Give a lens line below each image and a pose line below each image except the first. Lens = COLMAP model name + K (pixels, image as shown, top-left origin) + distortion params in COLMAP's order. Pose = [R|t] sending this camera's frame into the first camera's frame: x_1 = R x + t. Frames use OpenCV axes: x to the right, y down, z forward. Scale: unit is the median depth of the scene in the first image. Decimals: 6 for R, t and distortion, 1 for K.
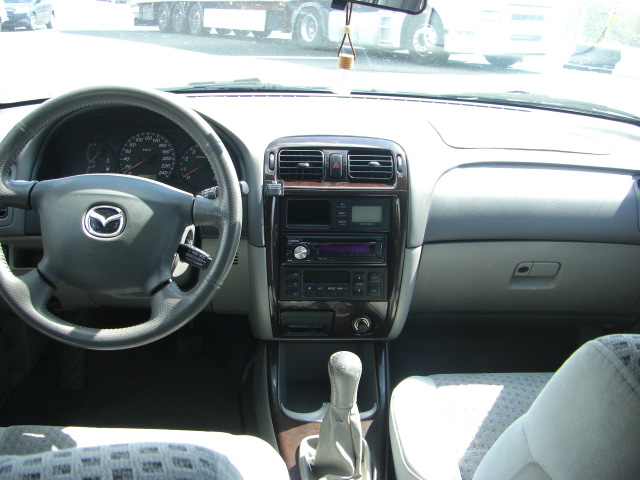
lens RADIAL K [[722.3, 0, 316.2], [0, 722.3, 239.1], [0, 0, 1]] dist [-0.185811, 0.123985]
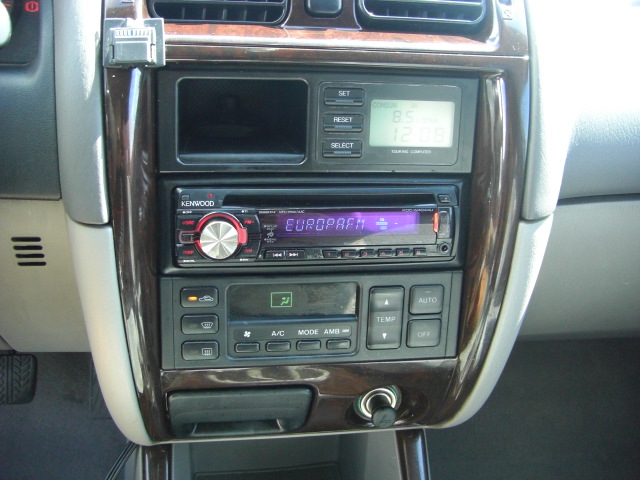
lens RADIAL K [[722.3, 0, 316.2], [0, 722.3, 239.1], [0, 0, 1]] dist [-0.185811, 0.123985]
pose [[0.993696, -0.012002, 0.111467, -0.014193], [-0.005494, 0.987846, 0.155339, -0.032808], [-0.111976, -0.154973, 0.981552, 0.662428]]
